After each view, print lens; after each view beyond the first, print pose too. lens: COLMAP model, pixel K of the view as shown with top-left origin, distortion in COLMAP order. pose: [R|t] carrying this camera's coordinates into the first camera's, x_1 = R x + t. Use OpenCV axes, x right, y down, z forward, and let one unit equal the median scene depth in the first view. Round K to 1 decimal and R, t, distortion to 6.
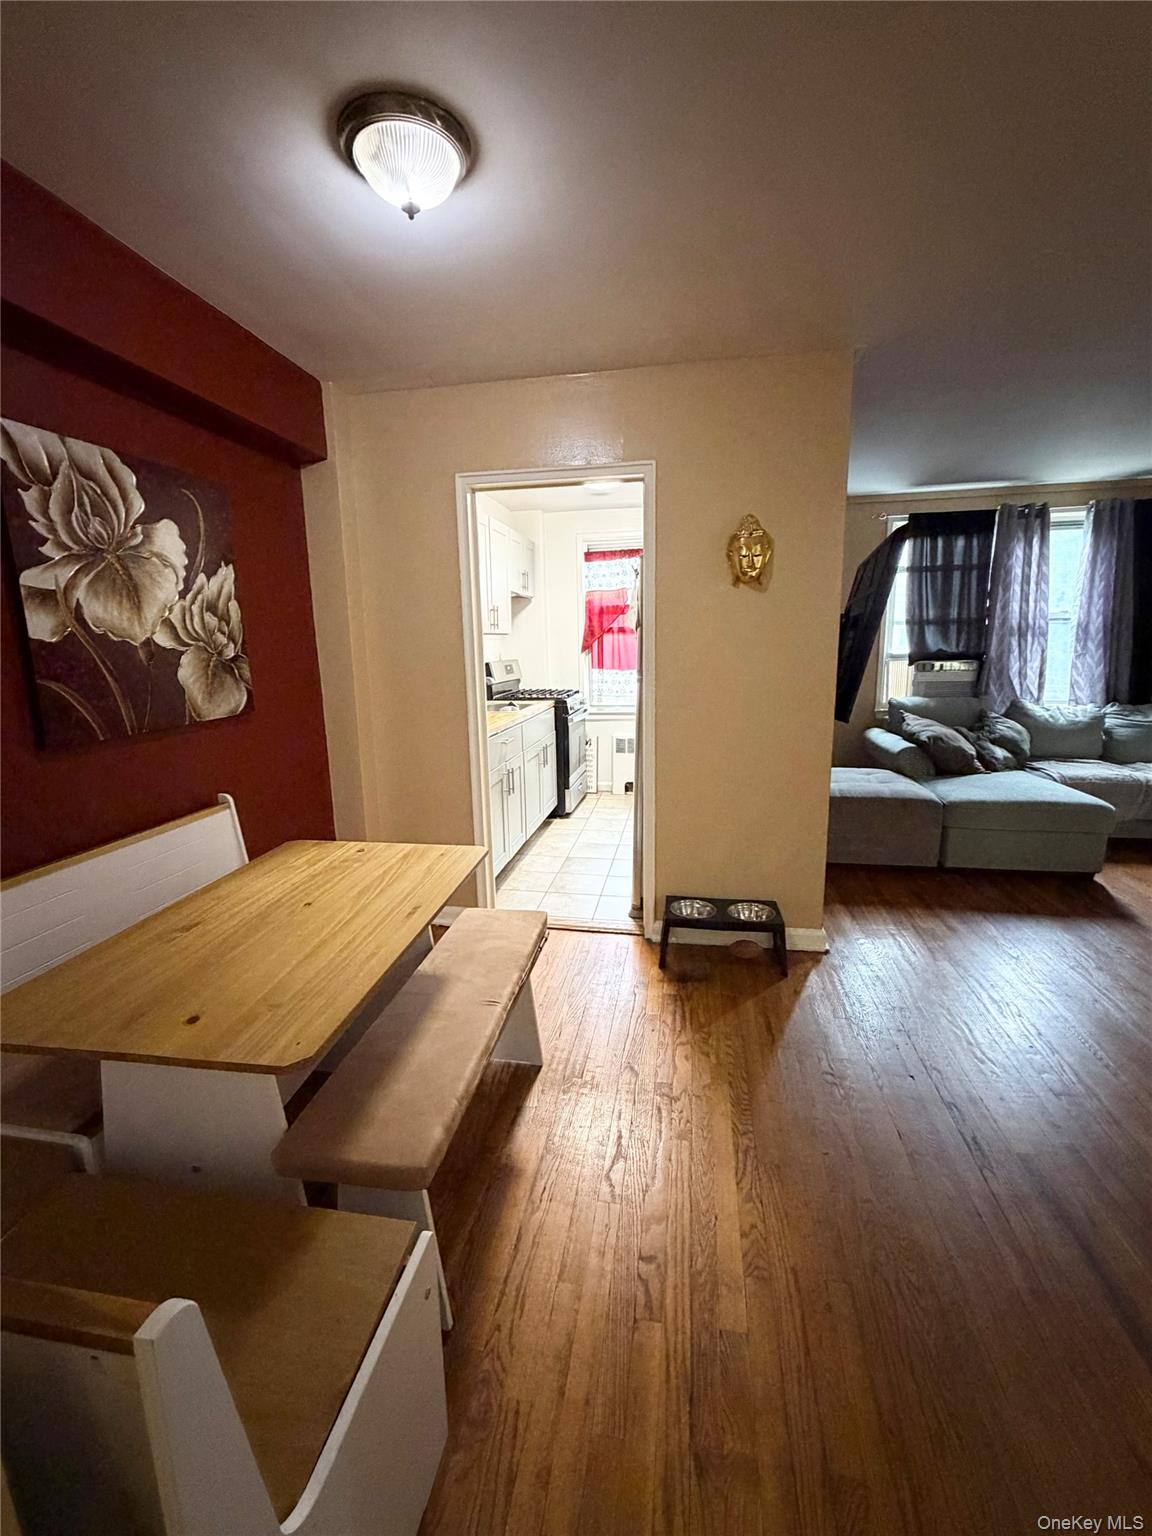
lens RADIAL K [[638.8, 0, 576.0], [0, 638.8, 768.0], [0, 0, 1]] dist [-0.002753, -0.000223]
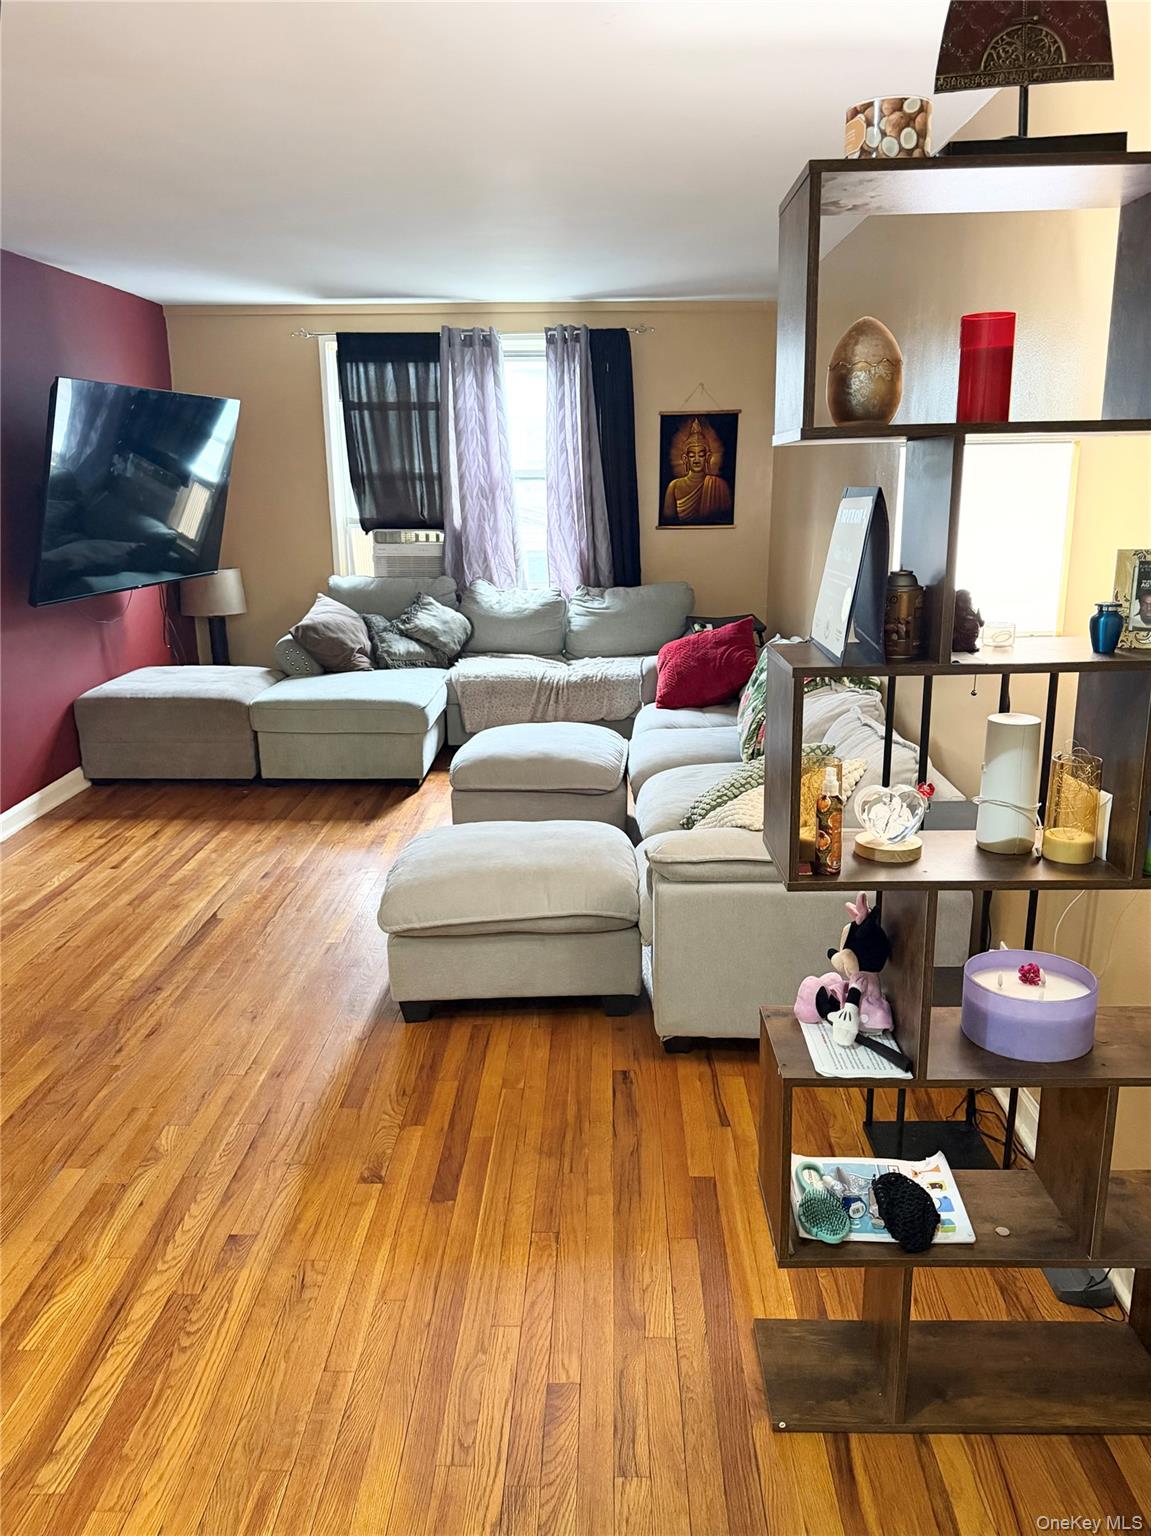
lens RADIAL K [[1144.4, 0, 575.5], [0, 1144.4, 768.0], [0, 0, 1]] dist [0.115303, -0.002906]
pose [[0.991839, -0.017990, 0.126219, 1.038985], [0.009942, 0.997894, 0.064103, 0.059153], [-0.127106, -0.062325, 0.989929, -0.757696]]
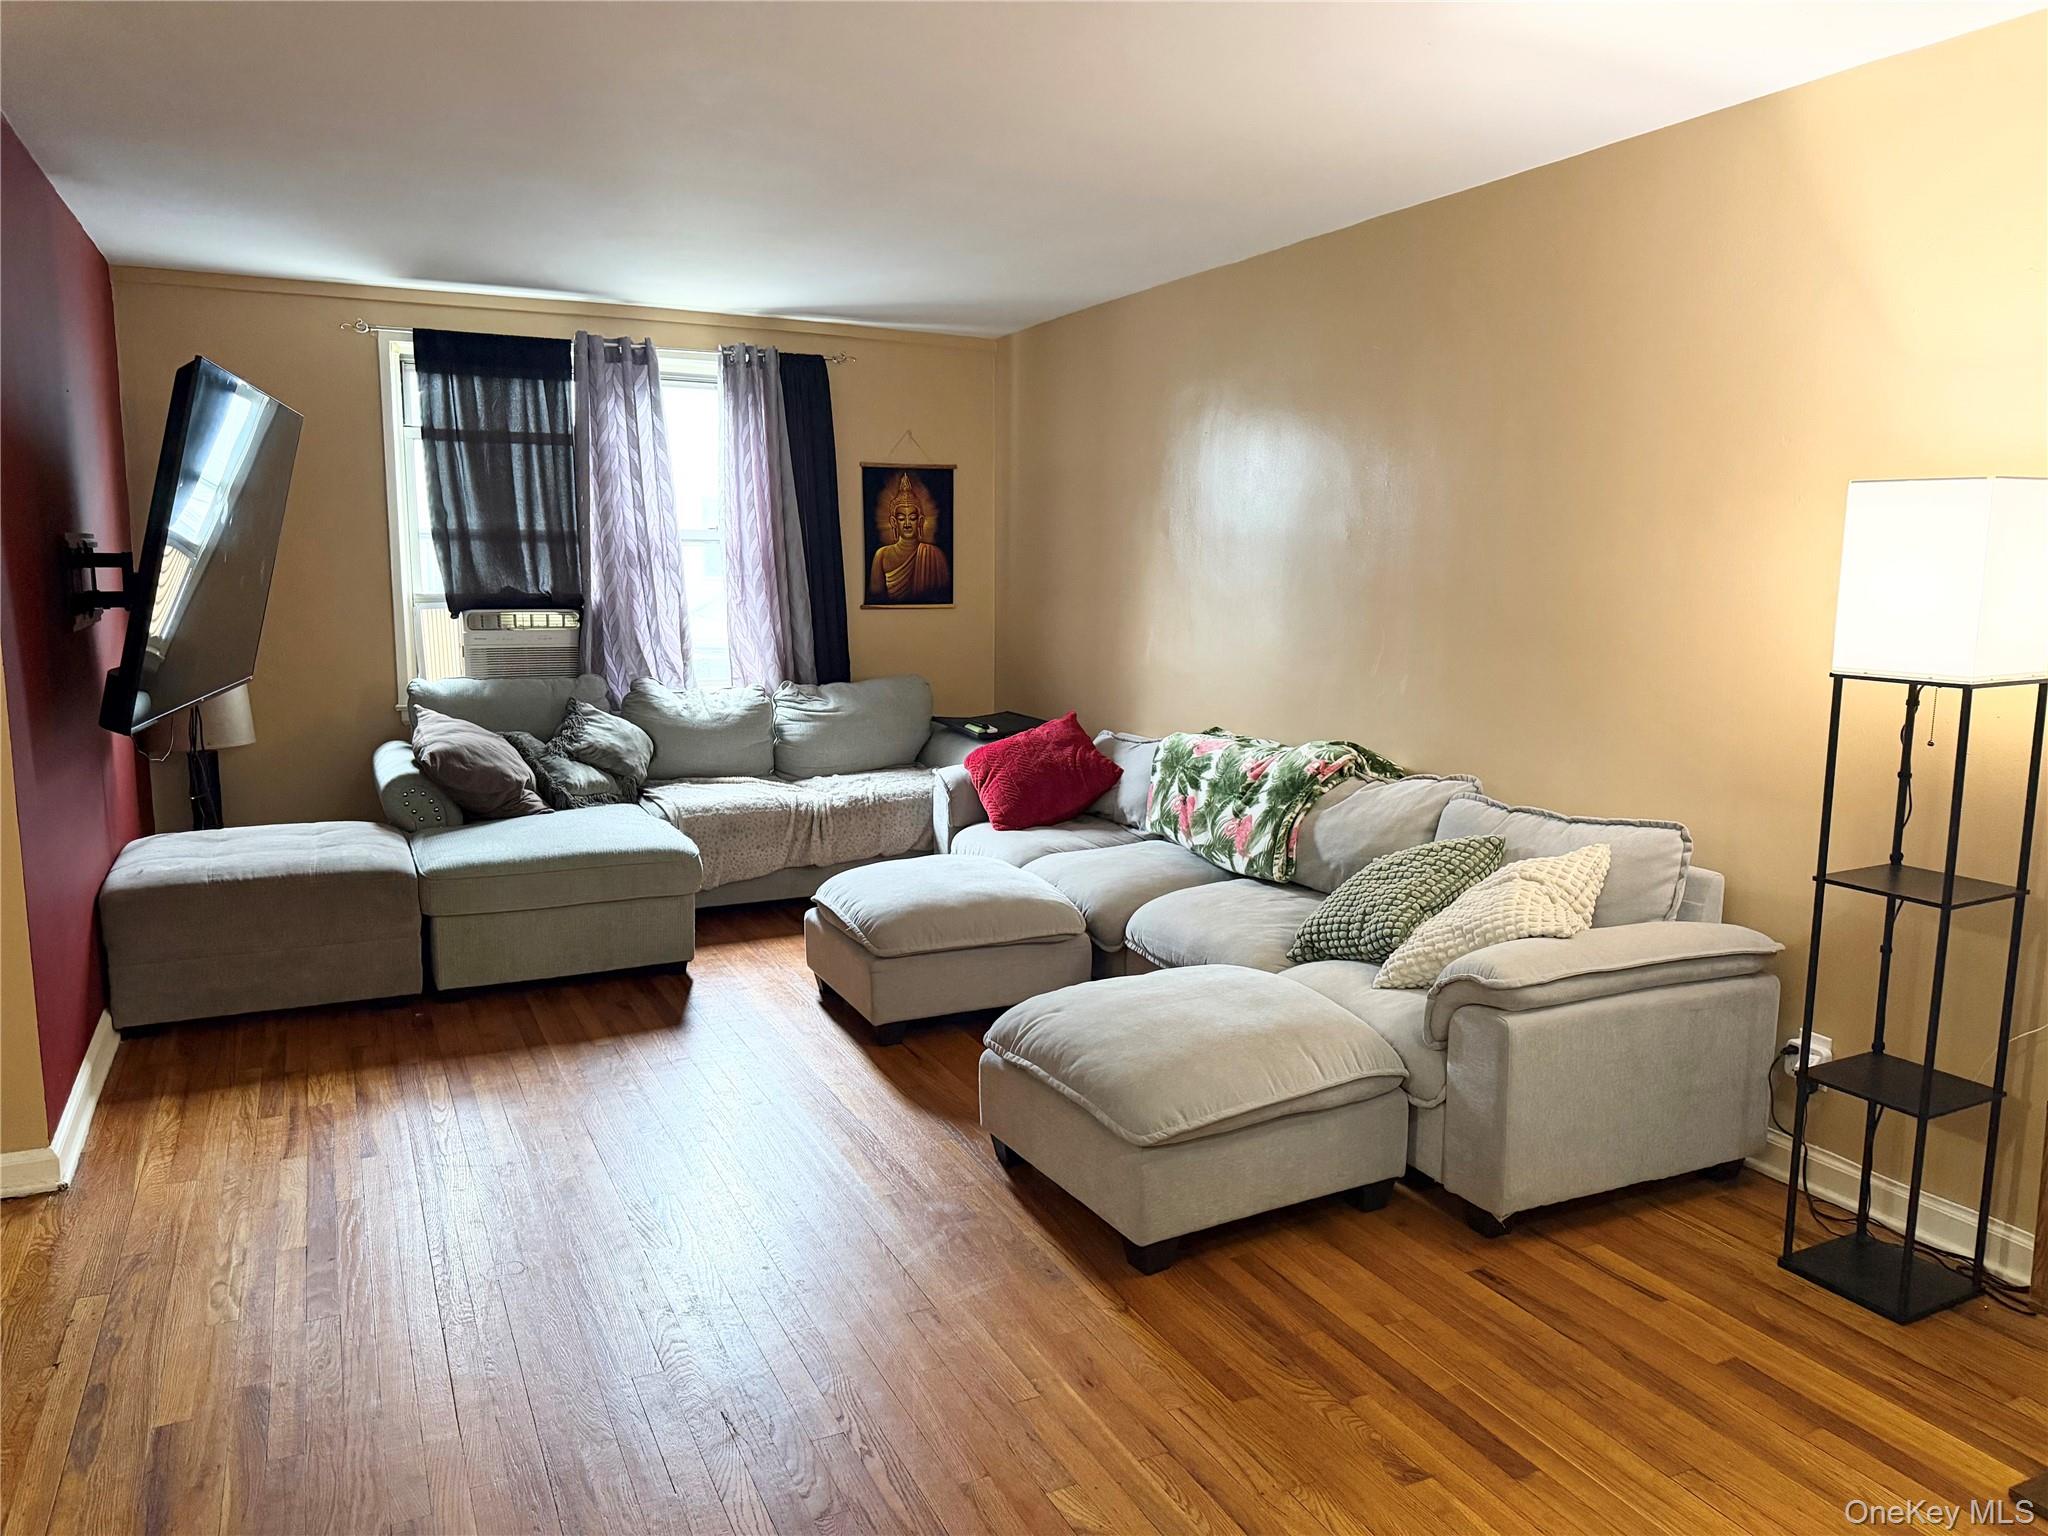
lens RADIAL K [[1452.7, 0, 1024.0], [0, 1452.7, 768.0], [0, 0, 1]] dist [0.138544, -0.237713]
pose [[0.812669, -0.056597, 0.579971, 0.346422], [0.085289, 0.996107, -0.022304, 0.047645], [-0.576450, 0.067590, 0.814332, -0.413719]]
